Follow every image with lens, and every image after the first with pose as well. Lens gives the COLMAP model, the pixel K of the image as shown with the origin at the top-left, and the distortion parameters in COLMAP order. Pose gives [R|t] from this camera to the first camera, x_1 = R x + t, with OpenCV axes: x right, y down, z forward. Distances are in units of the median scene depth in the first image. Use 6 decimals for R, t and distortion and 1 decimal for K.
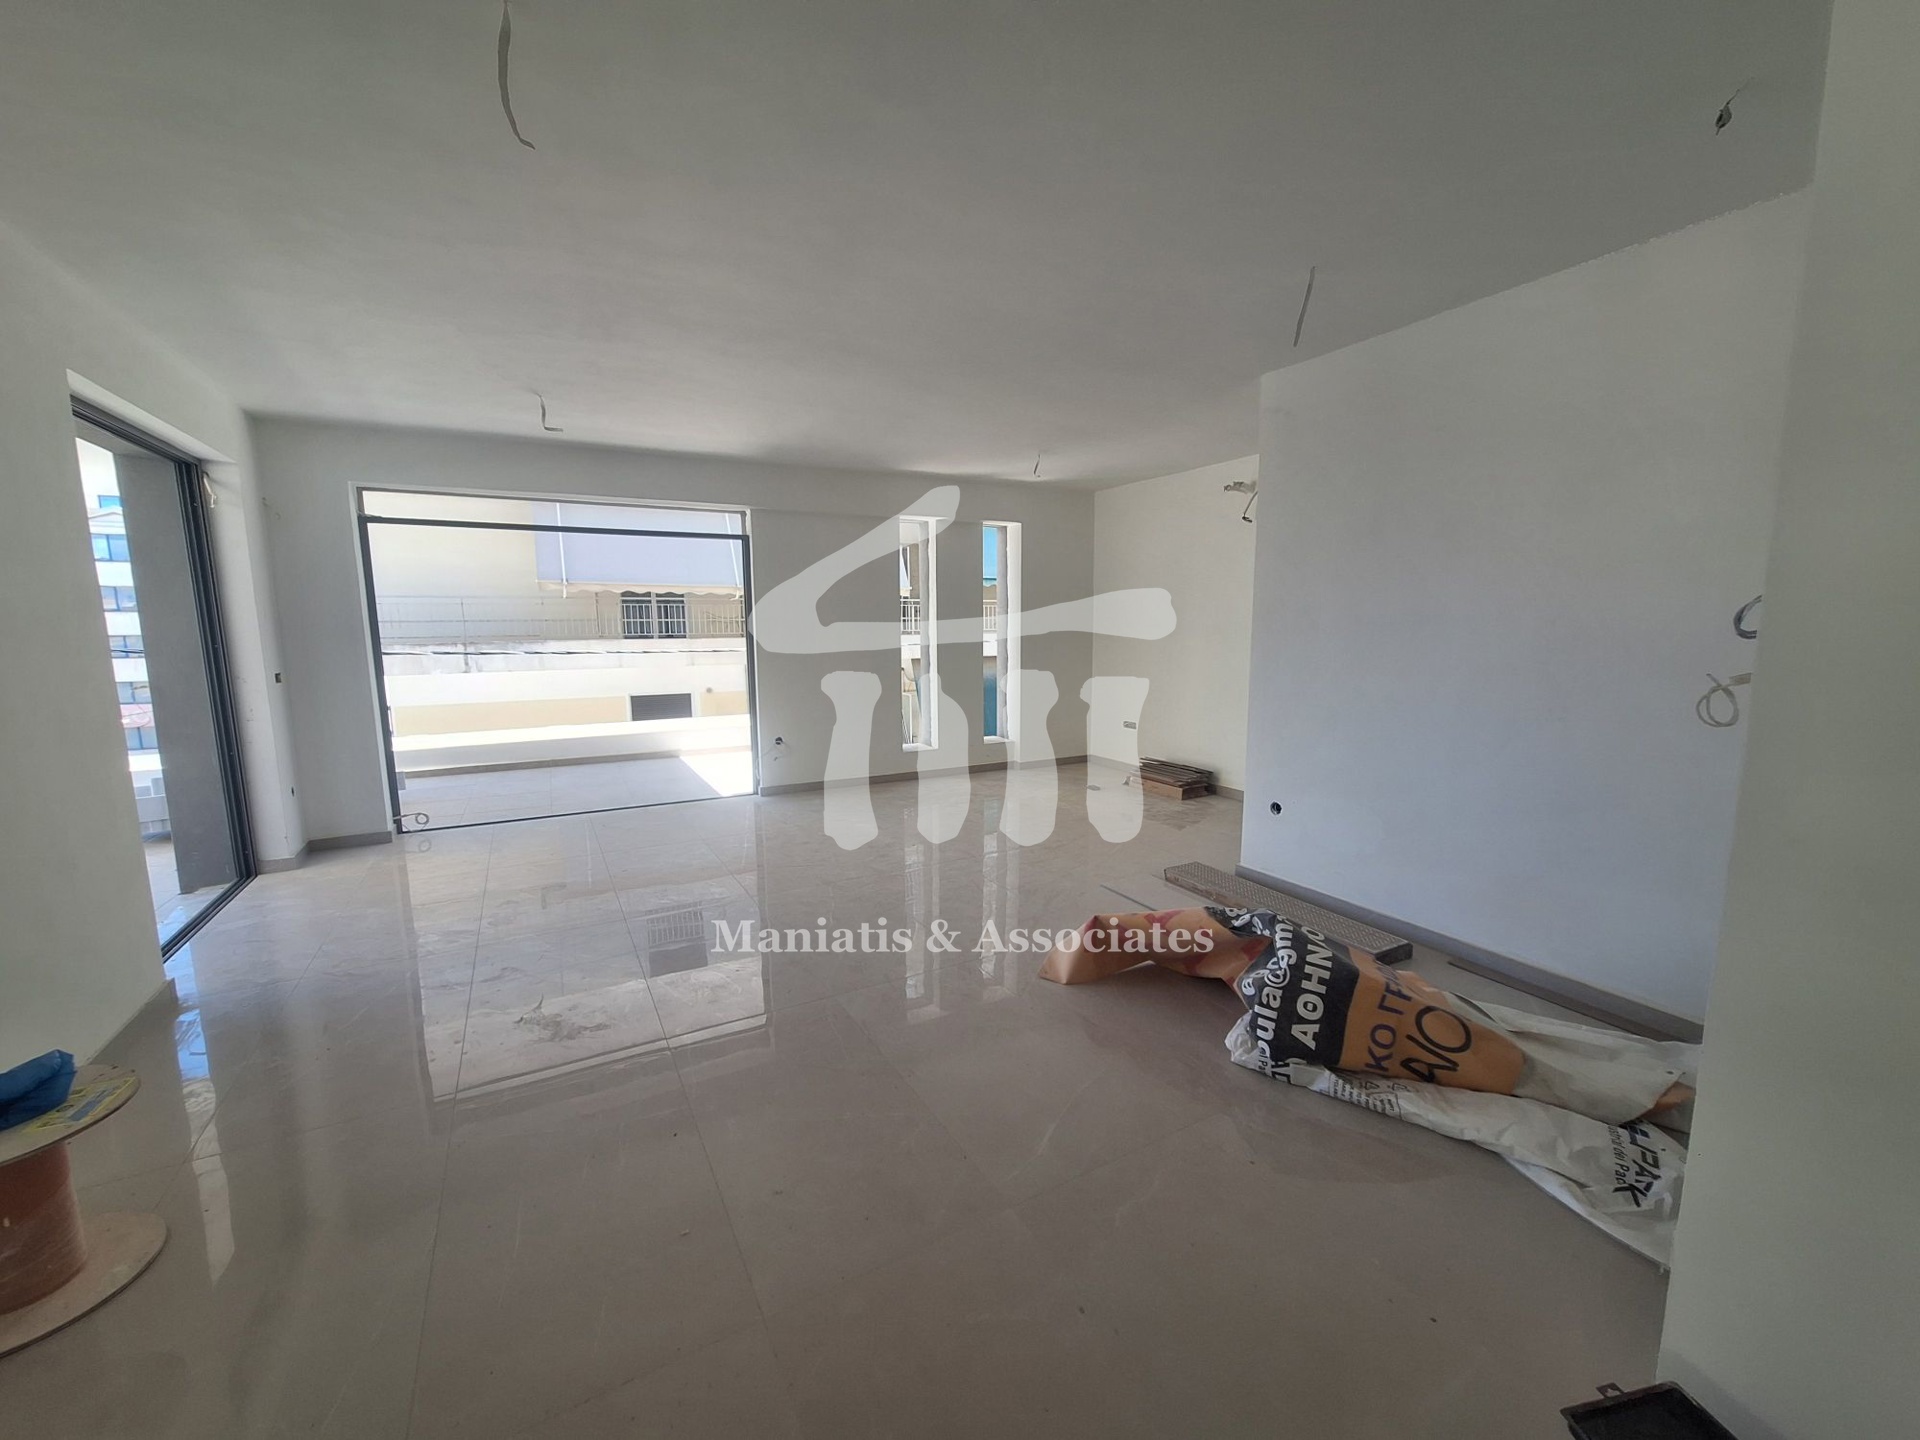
lens RADIAL K [[750.9, 0, 946.0], [0, 750.9, 728.8], [0, 0, 1]] dist [0.000214, -0.000040]
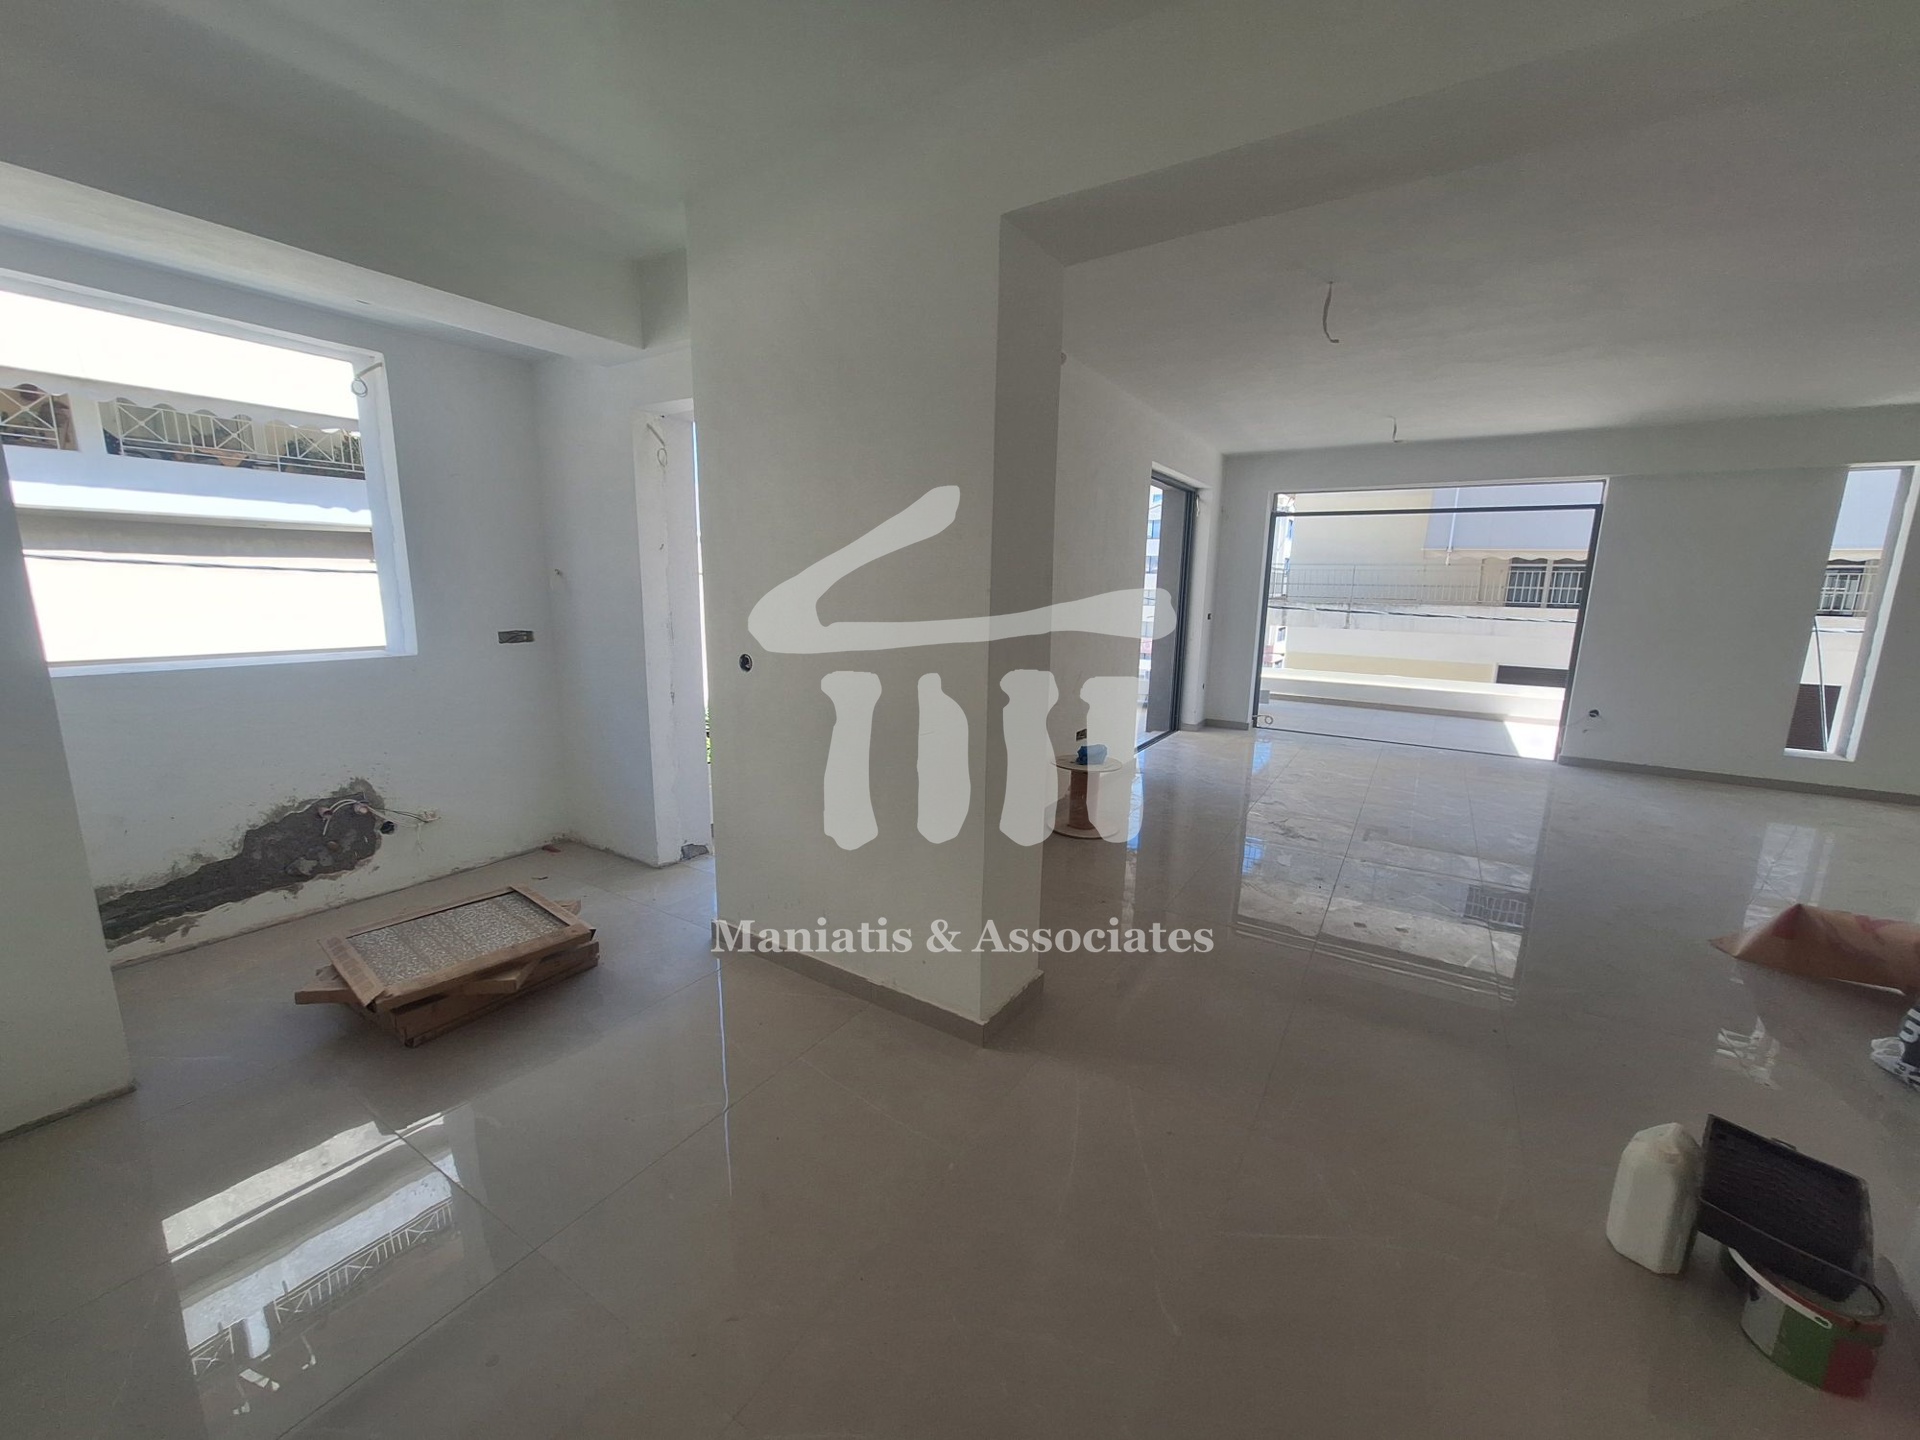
lens RADIAL K [[750.9, 0, 954.9], [0, 750.9, 721.2], [0, 0, 1]] dist [0.000214, -0.000040]
pose [[0.473893, 0.178954, -0.862207, 0.268248], [-0.147885, 0.981400, 0.122411, 0.033918], [0.868076, 0.069498, 0.491543, -0.243070]]
